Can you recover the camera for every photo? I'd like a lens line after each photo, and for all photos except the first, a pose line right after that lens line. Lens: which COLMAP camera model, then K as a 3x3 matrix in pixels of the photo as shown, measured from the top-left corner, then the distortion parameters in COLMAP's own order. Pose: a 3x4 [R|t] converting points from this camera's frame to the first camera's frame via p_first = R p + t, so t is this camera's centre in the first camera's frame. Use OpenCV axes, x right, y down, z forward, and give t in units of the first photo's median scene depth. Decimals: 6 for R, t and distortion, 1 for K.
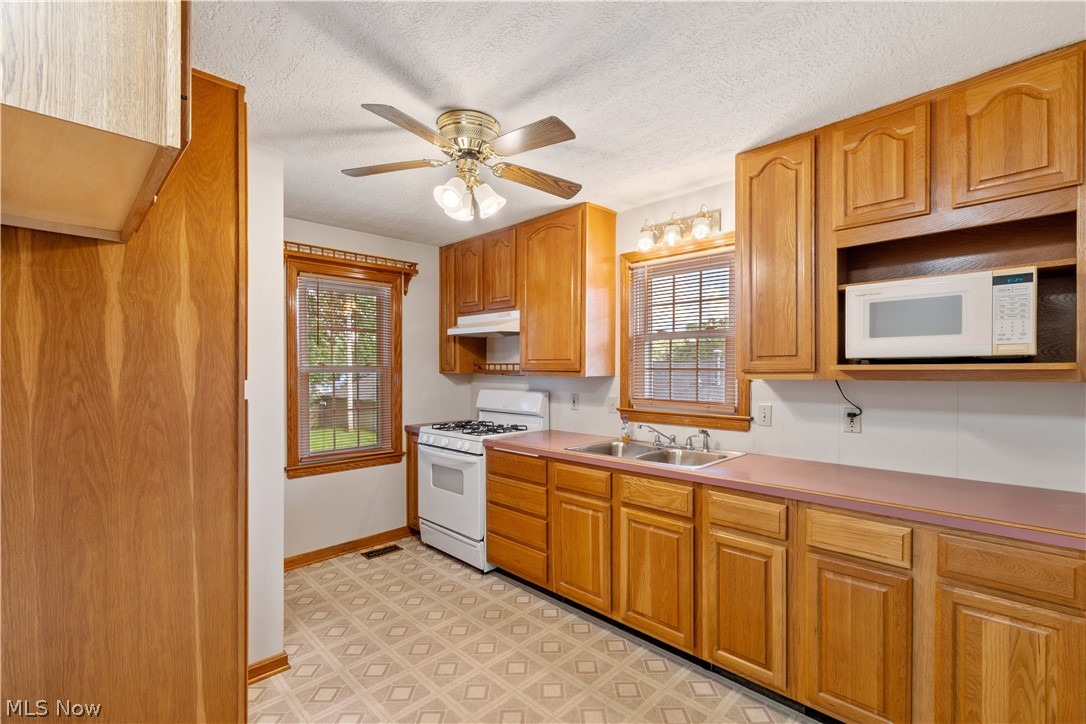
lens RADIAL K [[485.2, 0, 547.7], [0, 485.2, 370.2], [0, 0, 1]] dist [0.000498, -0.000556]
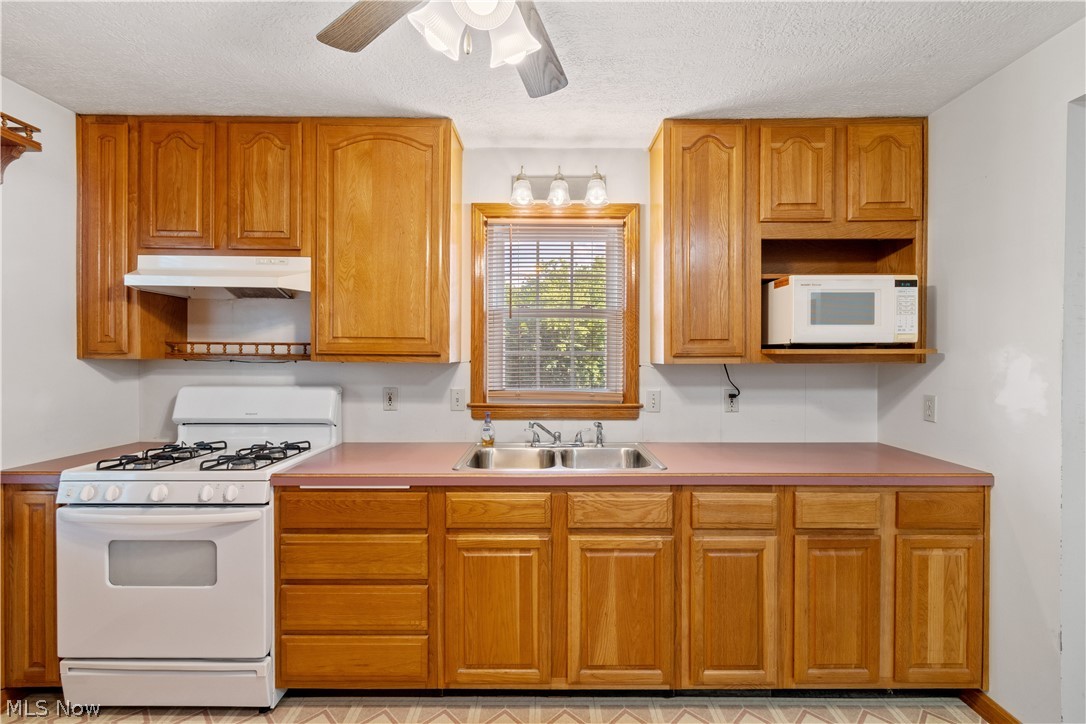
lens RADIAL K [[481.6, 0, 551.5], [0, 481.6, 358.5], [0, 0, 1]] dist [0.000840, -0.000251]
pose [[0.707366, -0.001022, 0.706847, -0.403453], [-0.001732, 0.999993, 0.003179, 0.005668], [-0.706845, -0.003473, 0.707360, 0.503731]]
